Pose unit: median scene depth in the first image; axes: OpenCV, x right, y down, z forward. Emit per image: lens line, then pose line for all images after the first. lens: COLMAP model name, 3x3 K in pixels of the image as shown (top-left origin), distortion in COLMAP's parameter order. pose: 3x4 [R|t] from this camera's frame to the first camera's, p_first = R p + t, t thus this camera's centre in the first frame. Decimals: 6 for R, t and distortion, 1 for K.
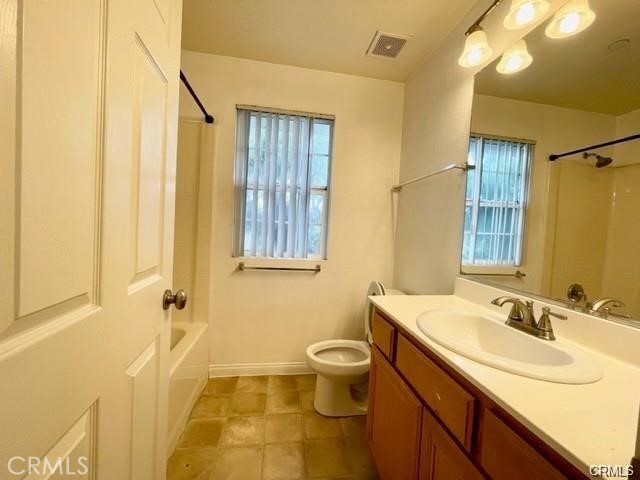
lens RADIAL K [[258.6, 0, 320.0], [0, 258.6, 240.0], [0, 0, 1]] dist [-0.009469, 0.000152]
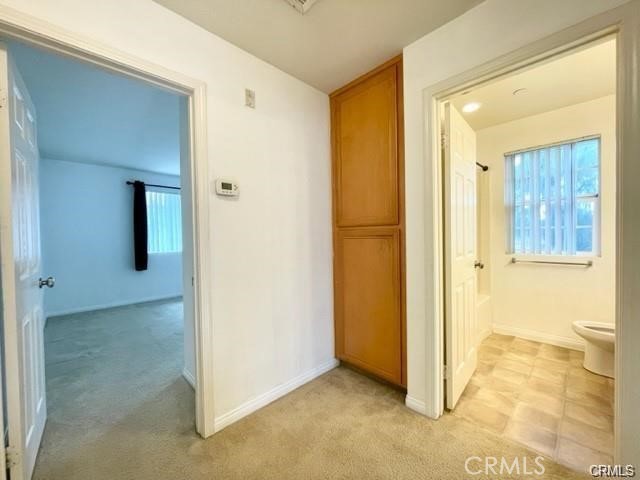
lens RADIAL K [[258.6, 0, 320.0], [0, 258.6, 240.0], [0, 0, 1]] dist [-0.009469, 0.000152]
pose [[0.577132, -0.051716, -0.815012, 0.257245], [0.013595, 0.998463, -0.053730, 0.050562], [0.816538, 0.019930, 0.576948, -0.743943]]
